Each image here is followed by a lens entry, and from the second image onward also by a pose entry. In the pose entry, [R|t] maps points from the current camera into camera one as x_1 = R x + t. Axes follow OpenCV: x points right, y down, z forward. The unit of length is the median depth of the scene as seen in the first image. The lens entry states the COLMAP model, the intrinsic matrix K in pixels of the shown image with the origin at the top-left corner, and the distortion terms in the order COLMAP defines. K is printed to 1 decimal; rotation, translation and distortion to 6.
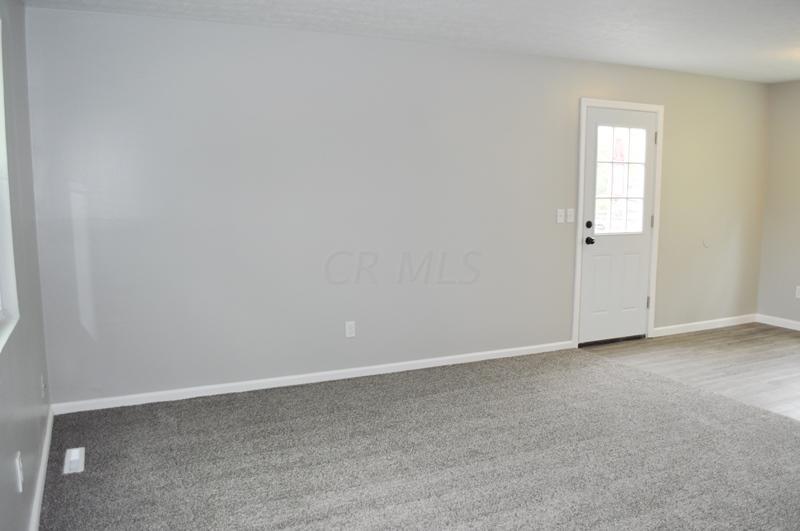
lens RADIAL K [[636.0, 0, 405.9], [0, 636.0, 270.4], [0, 0, 1]] dist [-0.075847, 0.007568]
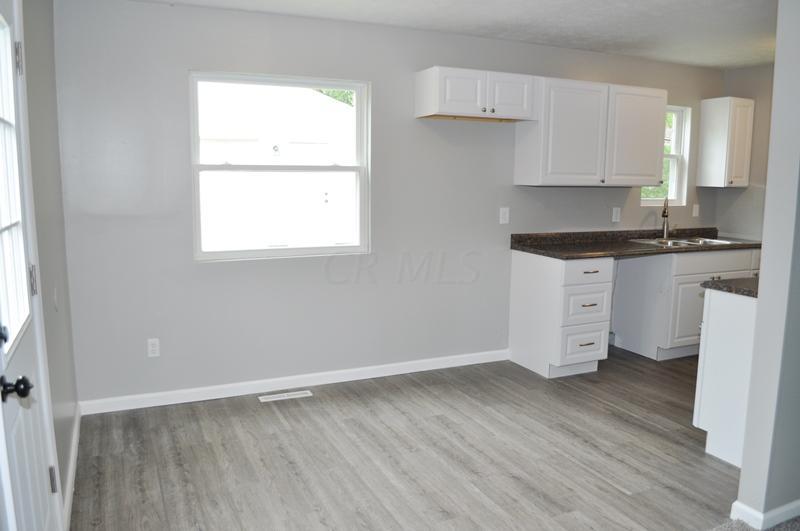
lens RADIAL K [[636.0, 0, 405.9], [0, 636.0, 270.4], [0, 0, 1]] dist [-0.075847, 0.007568]
pose [[0.012730, -0.152180, 0.988271, 0.021699], [0.117694, 0.981709, 0.149653, -0.121016], [-0.992968, 0.114409, 0.030408, 0.813147]]
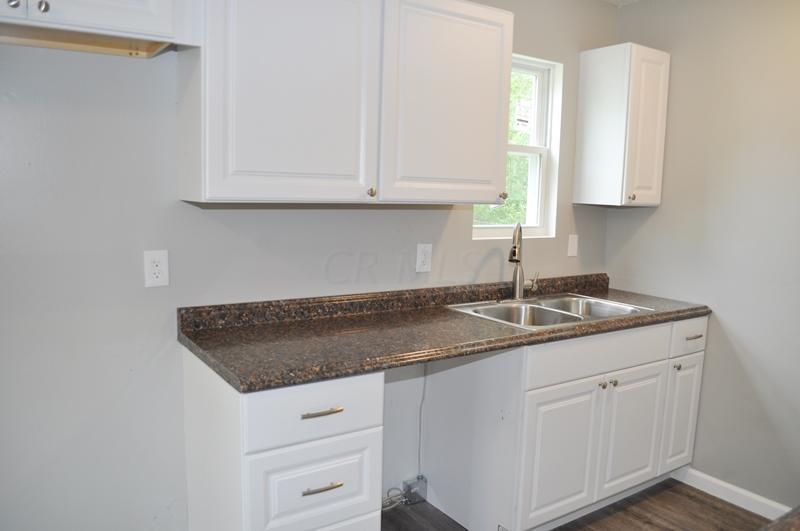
lens RADIAL K [[636.0, 0, 405.9], [0, 636.0, 270.4], [0, 0, 1]] dist [-0.075847, 0.007568]
pose [[-0.151936, -0.137729, 0.978747, 0.513515], [0.098139, 0.983248, 0.153597, -0.090316], [-0.983506, 0.119390, -0.135875, 0.590122]]
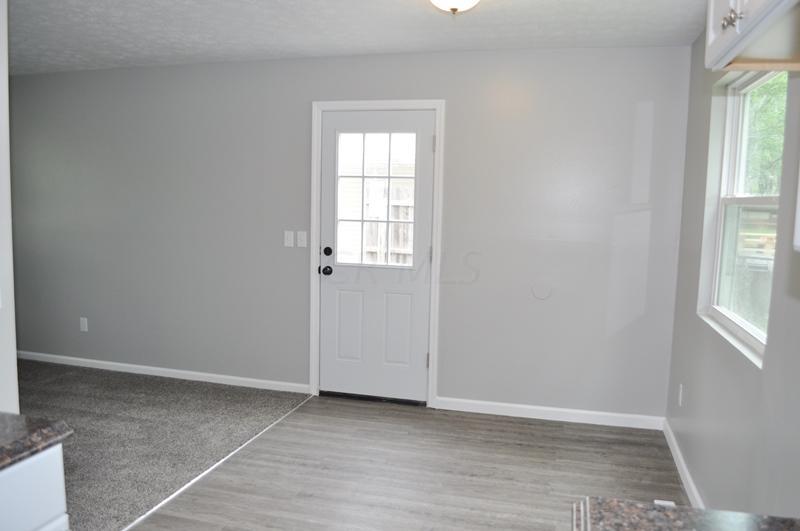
lens RADIAL K [[636.0, 0, 405.9], [0, 636.0, 270.4], [0, 0, 1]] dist [-0.075847, 0.007568]
pose [[0.766952, 0.092378, -0.635020, 0.910654], [-0.102831, 0.994488, 0.020475, -0.075940], [0.633412, 0.049596, 0.772224, 0.419424]]
